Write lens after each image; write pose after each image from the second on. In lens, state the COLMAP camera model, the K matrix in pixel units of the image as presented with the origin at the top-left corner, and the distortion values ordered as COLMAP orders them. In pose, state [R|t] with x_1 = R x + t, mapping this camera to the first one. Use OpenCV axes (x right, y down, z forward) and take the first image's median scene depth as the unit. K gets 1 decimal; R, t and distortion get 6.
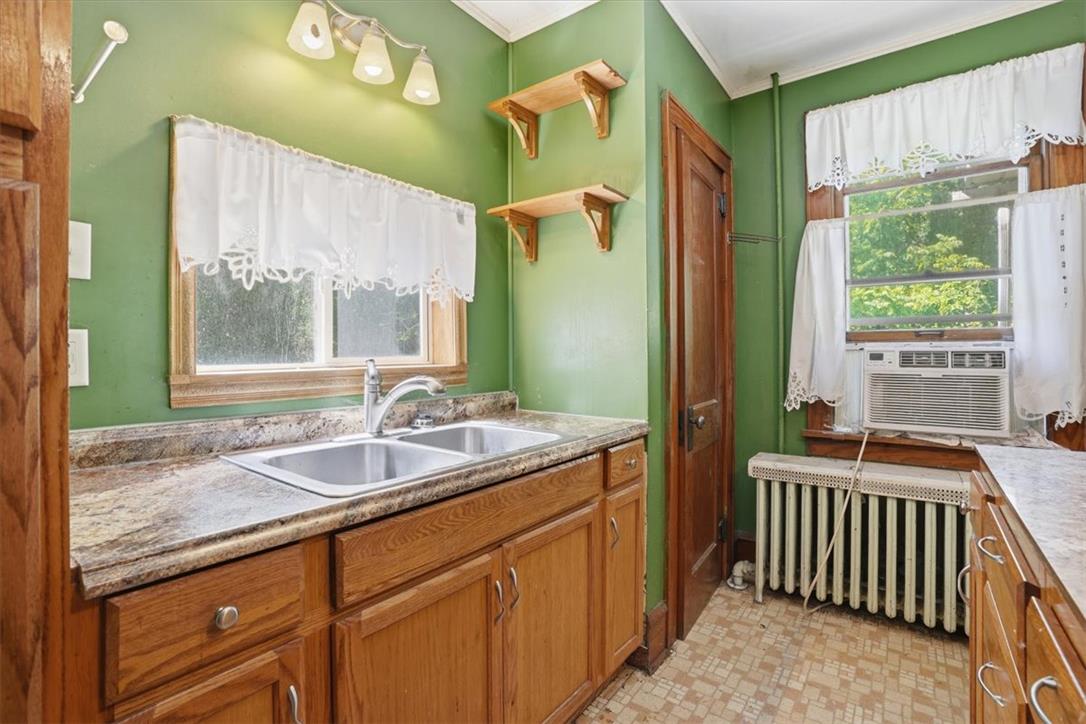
lens RADIAL K [[507.8, 0, 533.9], [0, 507.8, 357.1], [0, 0, 1]] dist [-0.071408, 0.026300]
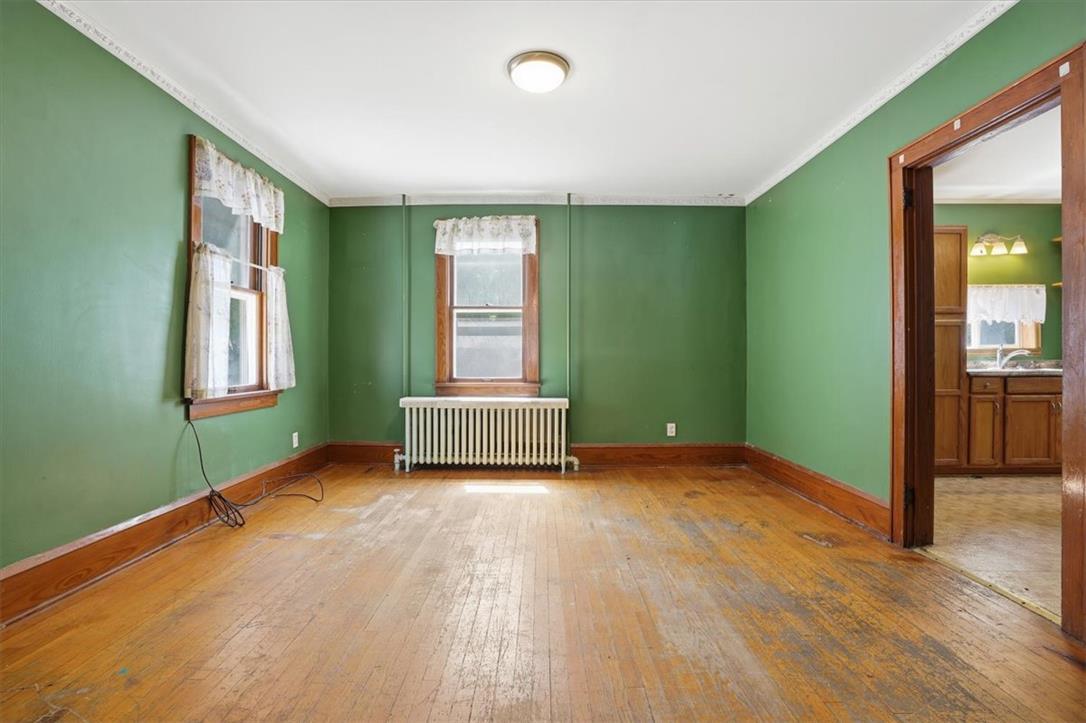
lens RADIAL K [[507.8, 0, 533.9], [0, 507.8, 356.6], [0, 0, 1]] dist [-0.071408, 0.026300]
pose [[0.596322, 0.002374, -0.802742, 0.357147], [-0.002443, 0.999996, 0.001143, 0.074929], [0.802742, 0.001279, 0.596325, -2.959781]]
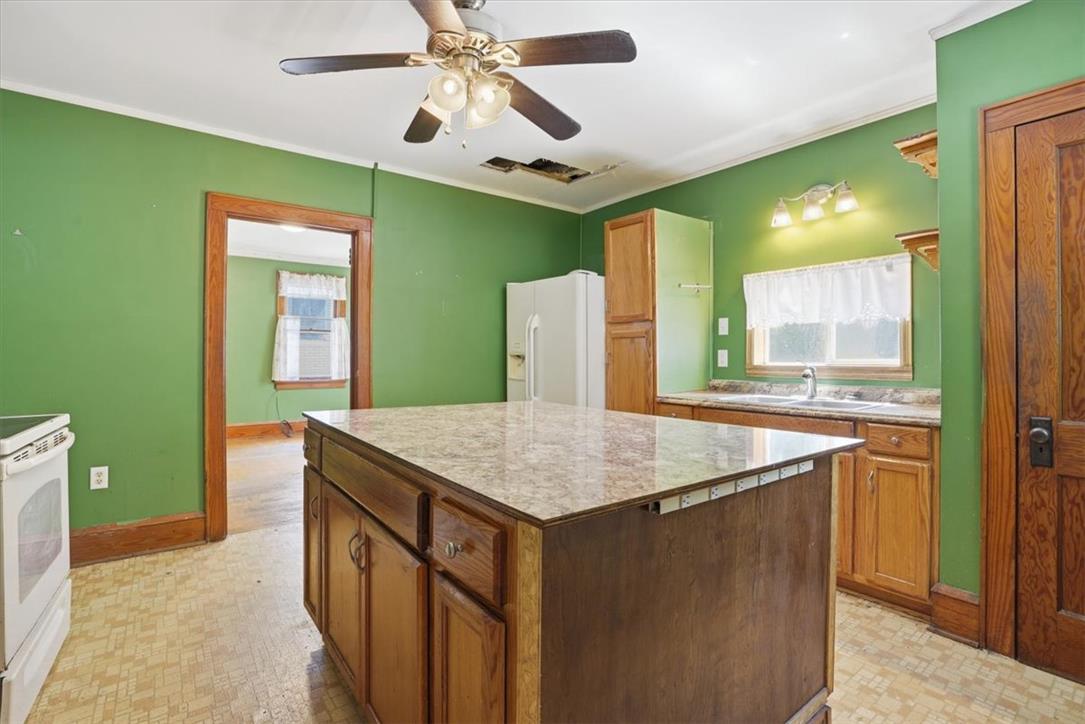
lens RADIAL K [[507.3, 0, 533.4], [0, 507.3, 357.1], [0, 0, 1]] dist [-0.071408, 0.026300]
pose [[-0.270918, 0.011573, -0.962533, 1.760486], [-0.001648, 0.999921, 0.012486, -0.030165], [0.962601, 0.004969, -0.270878, 0.431211]]
